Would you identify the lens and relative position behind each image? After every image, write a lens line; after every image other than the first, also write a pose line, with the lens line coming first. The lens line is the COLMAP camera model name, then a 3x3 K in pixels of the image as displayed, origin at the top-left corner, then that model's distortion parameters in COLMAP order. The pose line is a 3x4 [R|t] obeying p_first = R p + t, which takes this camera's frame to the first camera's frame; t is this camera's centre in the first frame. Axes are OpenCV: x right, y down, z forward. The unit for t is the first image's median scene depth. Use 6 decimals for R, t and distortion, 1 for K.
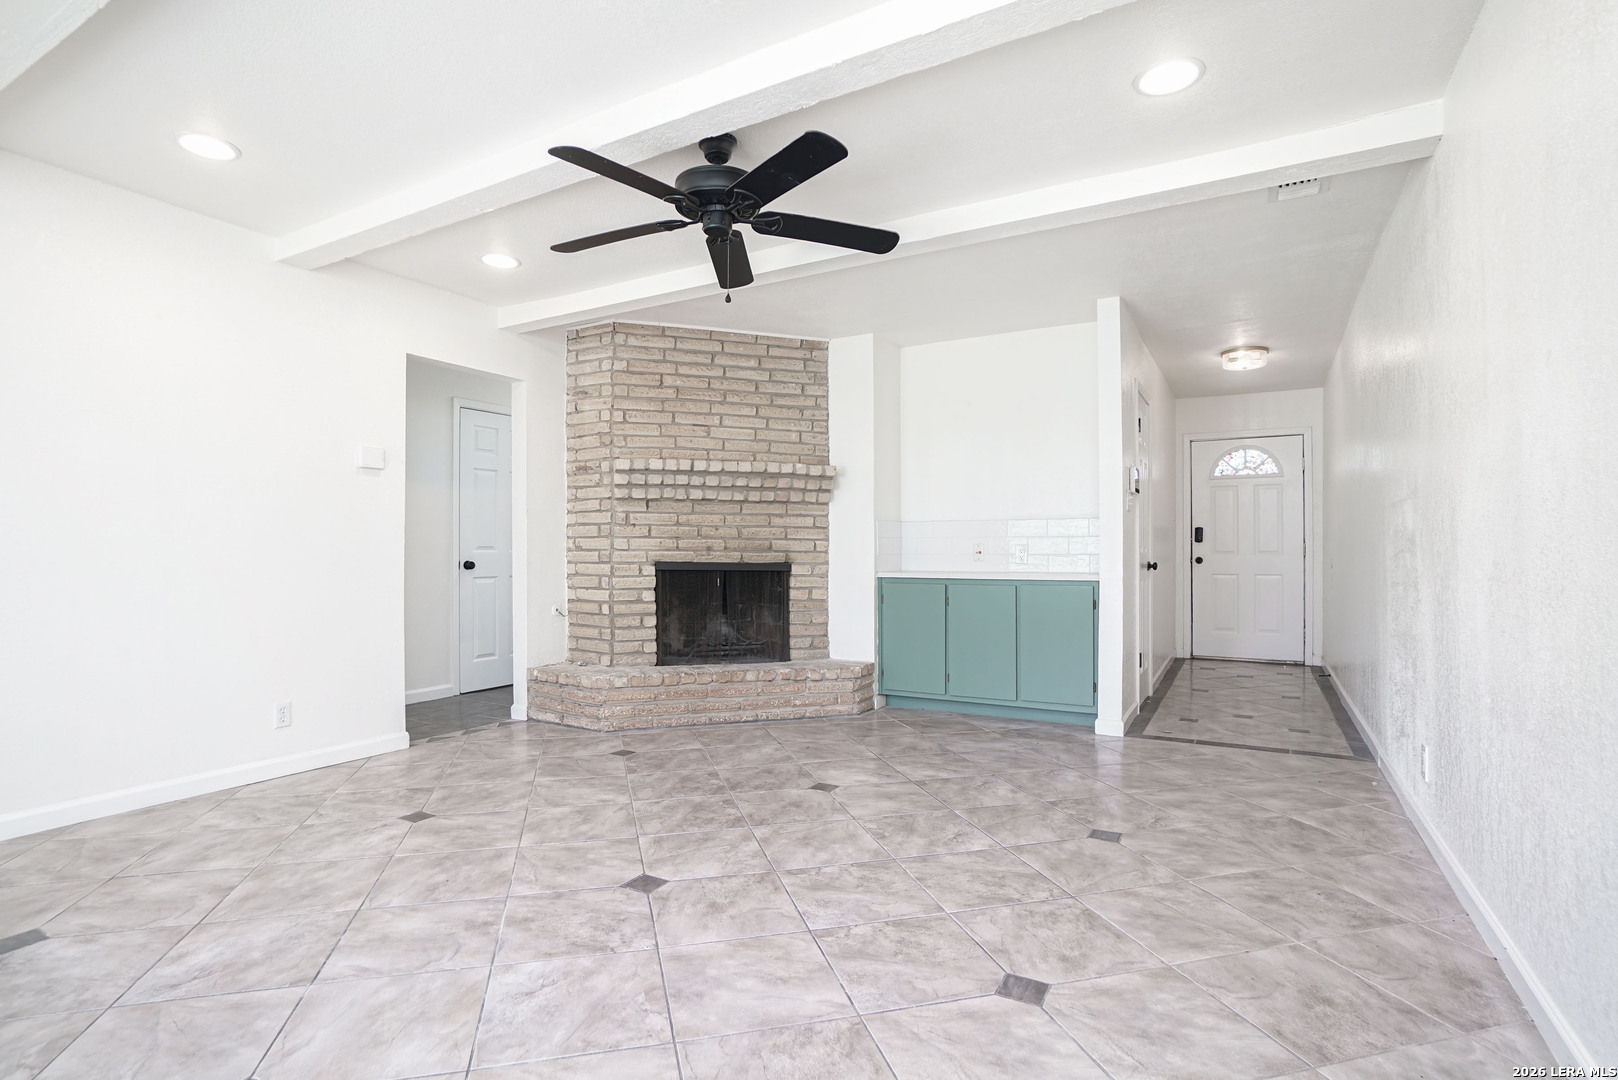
lens RADIAL K [[812.0, 0, 769.7], [0, 812.0, 548.7], [0, 0, 1]] dist [-0.033044, 0.000719]
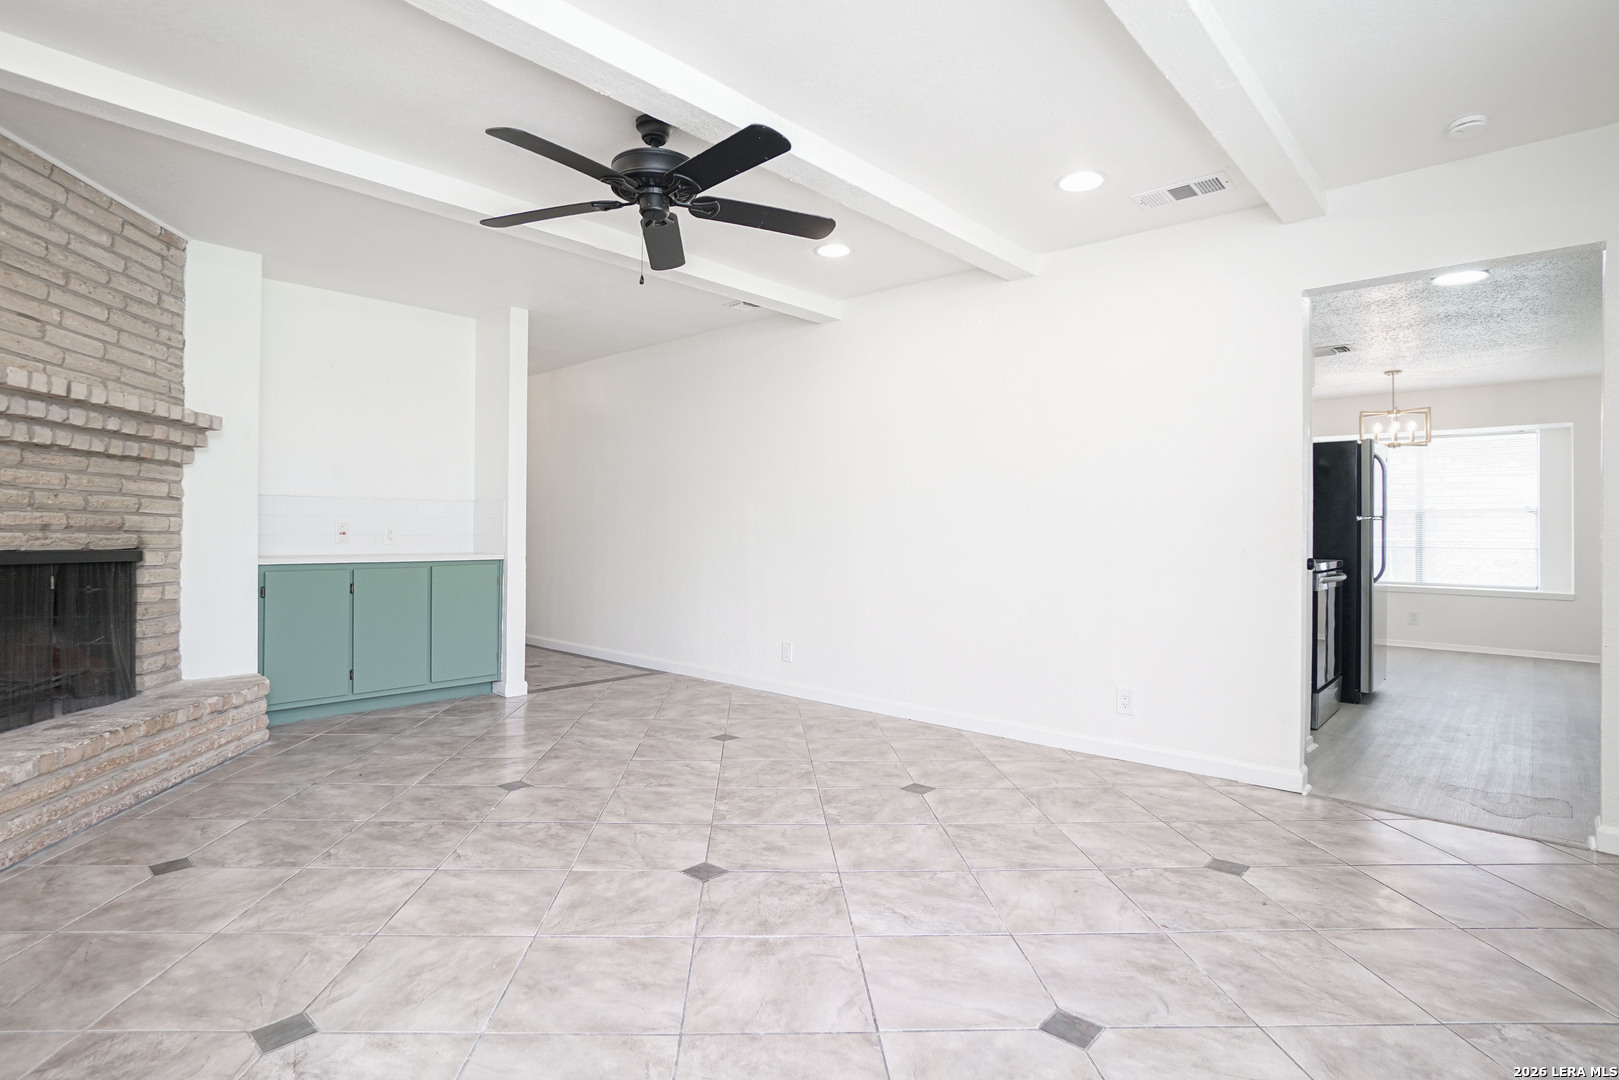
lens RADIAL K [[832.8, 0, 790.2], [0, 832.8, 520.2], [0, 0, 1]] dist [-0.047679, 0.026812]
pose [[0.192675, 0.014135, 0.981161, -0.568856], [-0.007808, 0.999887, -0.012872, -0.001889], [-0.981232, -0.005181, 0.192764, 0.352863]]
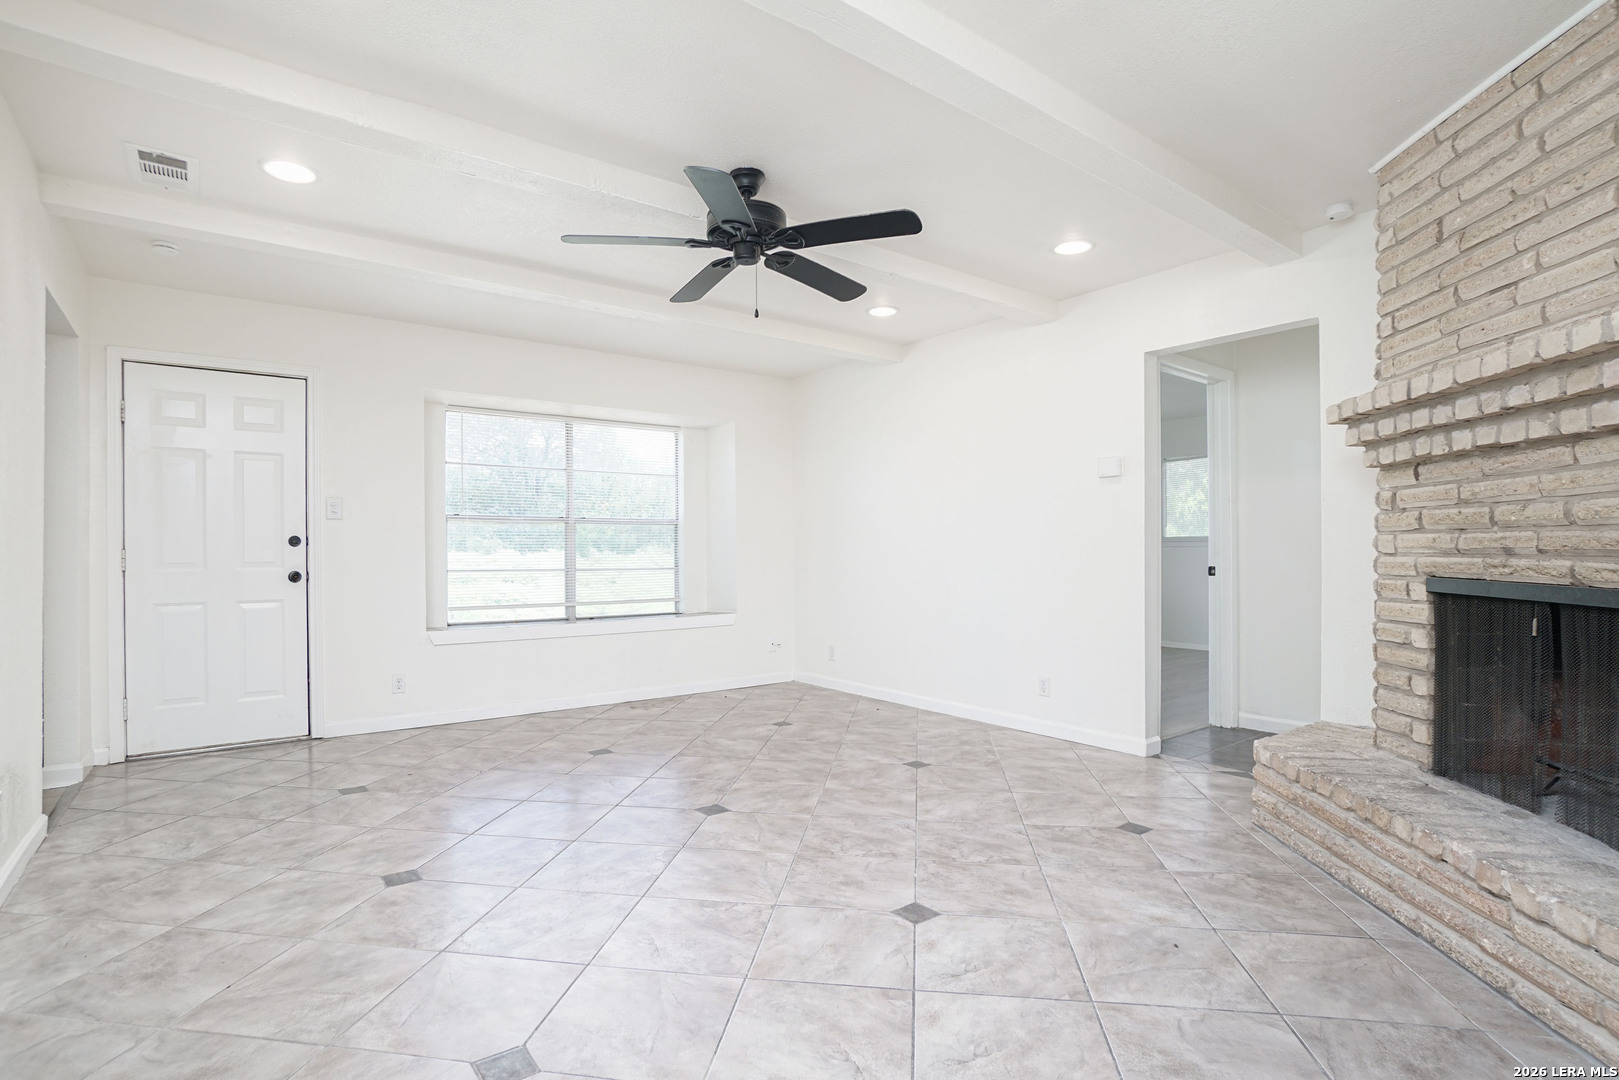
lens RADIAL K [[780.4, 0, 799.3], [0, 780.4, 557.1], [0, 0, 1]] dist [-0.060193, 0.028820]
pose [[-0.374644, 0.005142, -0.927155, 0.481086], [0.004423, 0.999983, 0.003759, -0.000129], [0.927158, -0.002693, -0.374660, 0.804263]]
